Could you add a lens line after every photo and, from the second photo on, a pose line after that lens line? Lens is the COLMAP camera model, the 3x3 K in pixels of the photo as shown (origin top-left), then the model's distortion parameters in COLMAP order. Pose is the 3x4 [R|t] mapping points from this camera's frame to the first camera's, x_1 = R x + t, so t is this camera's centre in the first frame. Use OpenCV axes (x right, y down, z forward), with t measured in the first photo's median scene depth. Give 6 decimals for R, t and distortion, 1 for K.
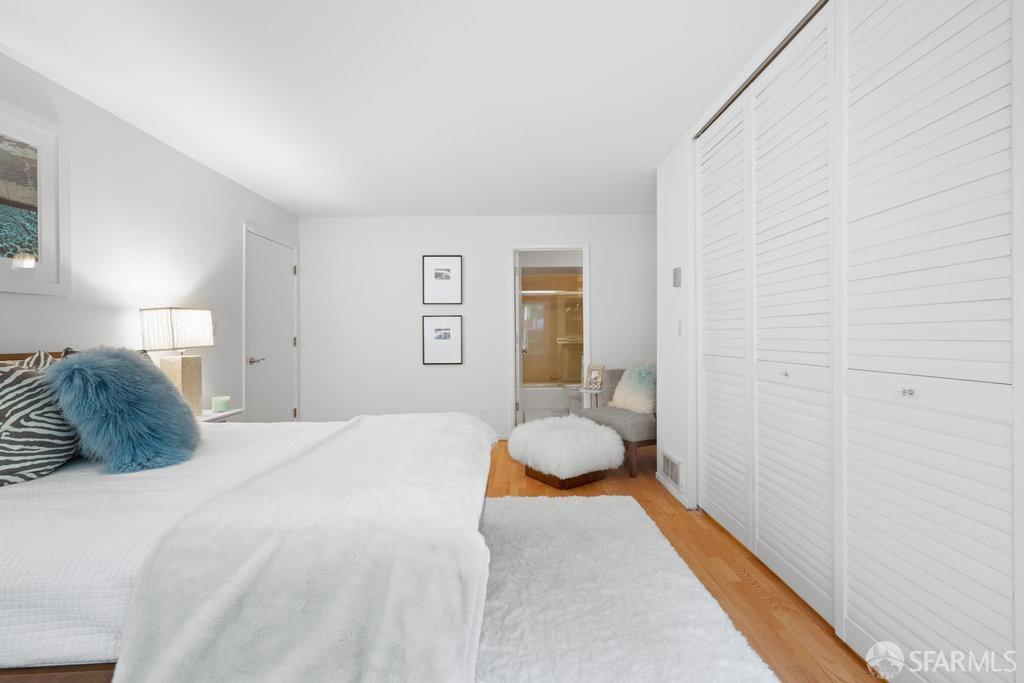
lens RADIAL K [[434.0, 0, 522.5], [0, 434.0, 325.8], [0, 0, 1]] dist [0.000659, -0.000090]
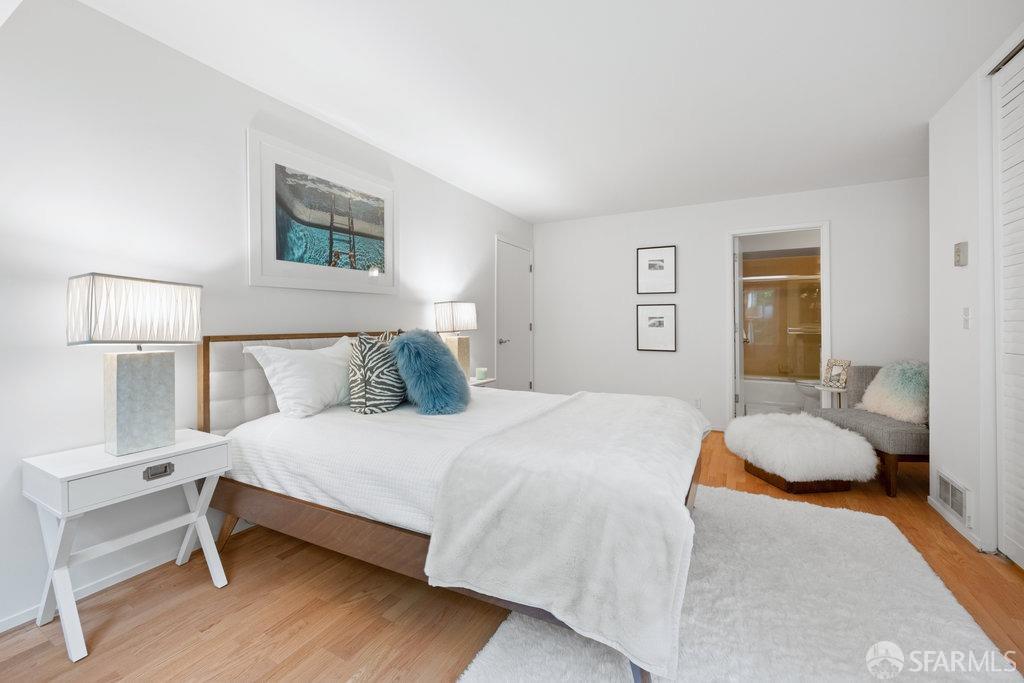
lens RADIAL K [[402.2, 0, 515.5], [0, 402.2, 316.3], [0, 0, 1]] dist [-0.007466, 0.001414]
pose [[0.867571, 0.002474, -0.497307, 0.007713], [0.000561, 0.999982, 0.005953, -0.001963], [0.497313, -0.005444, 0.867554, -0.020678]]
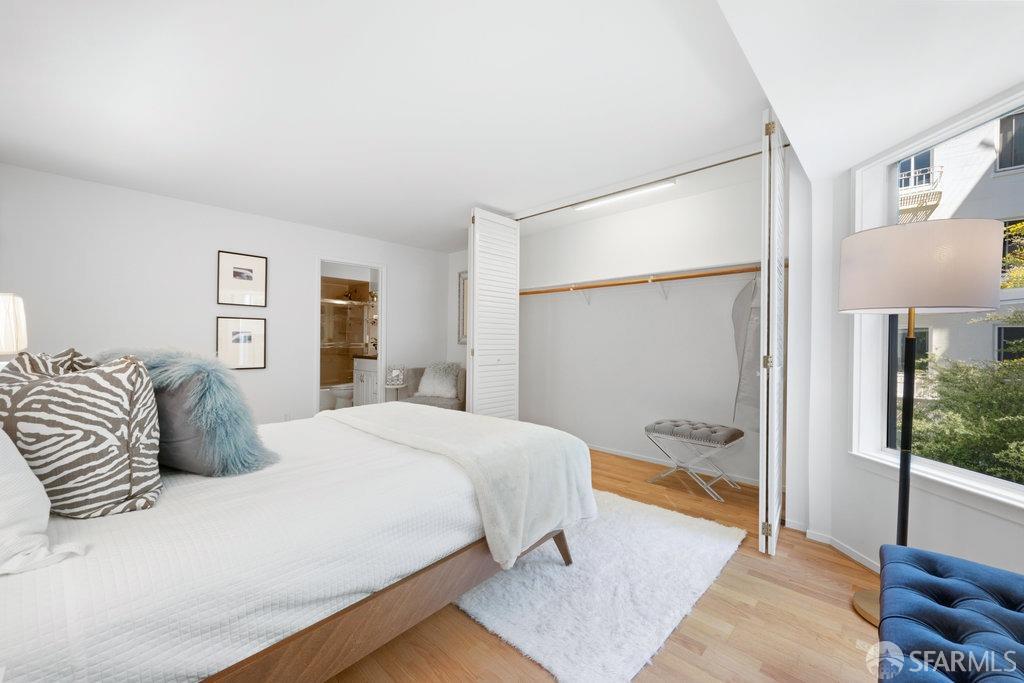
lens RADIAL K [[402.2, 0, 504.6], [0, 402.2, 338.1], [0, 0, 1]] dist [-0.007466, 0.001414]
pose [[0.707318, 0.019757, 0.706620, -0.783001], [-0.028973, 0.999580, 0.001053, 0.006811], [-0.706302, -0.021218, 0.707593, -0.044811]]
